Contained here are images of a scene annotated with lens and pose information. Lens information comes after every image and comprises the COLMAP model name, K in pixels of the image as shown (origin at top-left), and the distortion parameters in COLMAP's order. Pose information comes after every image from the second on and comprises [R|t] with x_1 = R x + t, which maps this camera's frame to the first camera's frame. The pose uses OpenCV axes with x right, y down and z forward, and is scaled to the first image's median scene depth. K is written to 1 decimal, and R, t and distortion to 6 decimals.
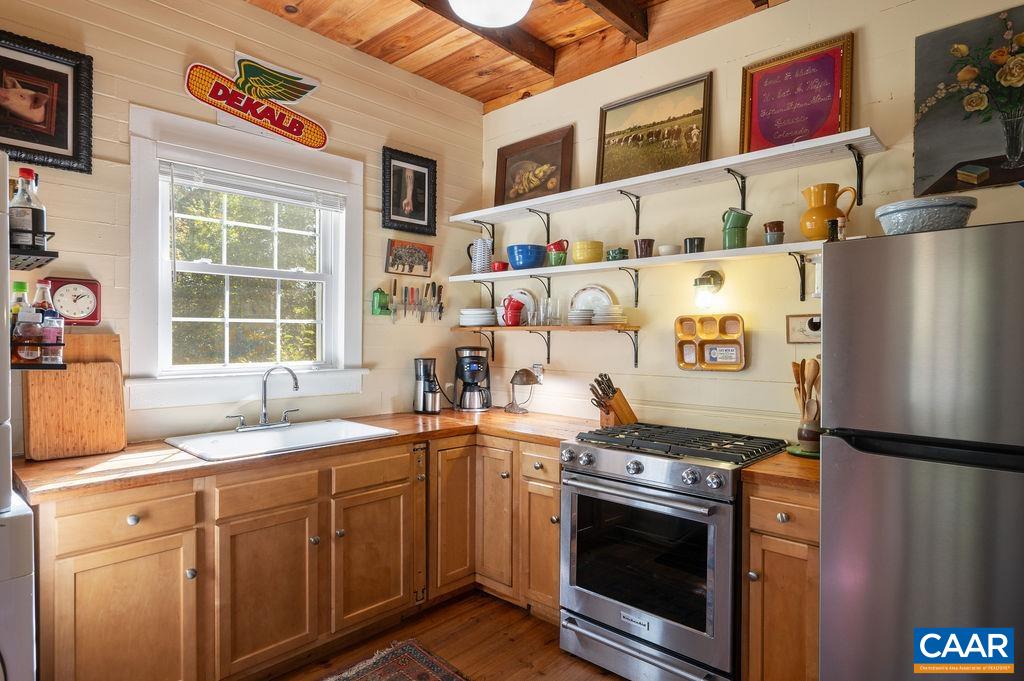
lens RADIAL K [[569.4, 0, 509.5], [0, 569.4, 341.3], [0, 0, 1]] dist [-0.006267, -0.000264]
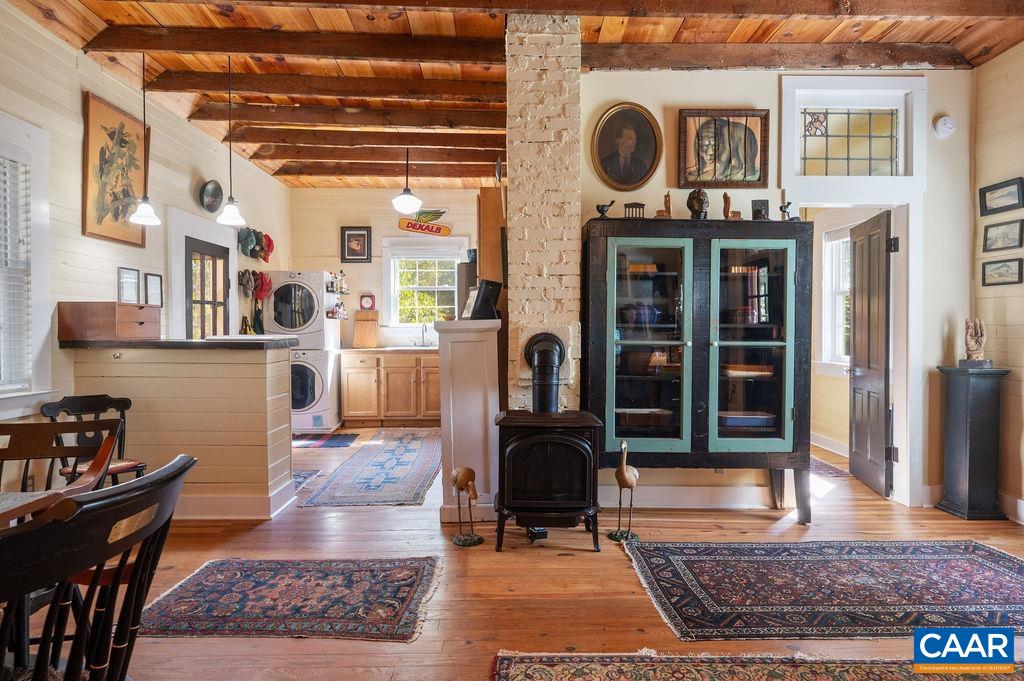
lens RADIAL K [[569.4, 0, 510.6], [0, 569.4, 338.6], [0, 0, 1]] dist [-0.006267, -0.000264]
pose [[0.697810, 0.004744, -0.716267, 1.781775], [0.002488, 0.999956, 0.009047, 0.090765], [0.716279, -0.008095, 0.697767, -0.580110]]
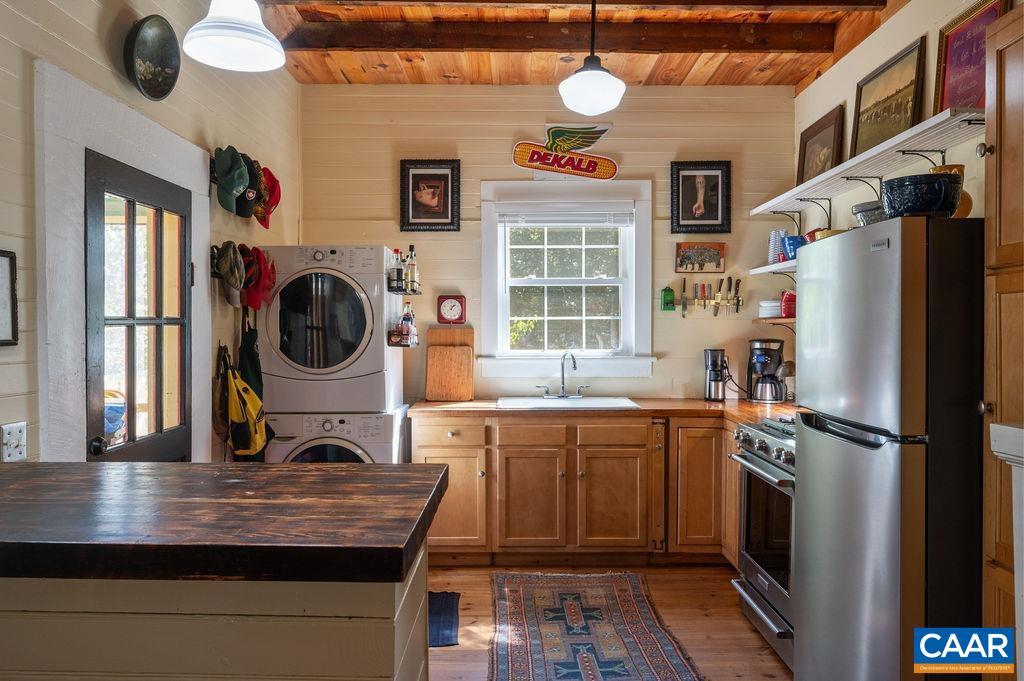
lens RADIAL K [[744.2, 0, 510.4], [0, 744.2, 342.2], [0, 0, 1]] dist [-0.014832, -0.013534]
pose [[0.676800, 0.007645, -0.736127, 0.786172], [-0.000088, 0.999947, 0.010304, 0.002468], [0.736167, -0.006909, 0.676765, -0.289594]]
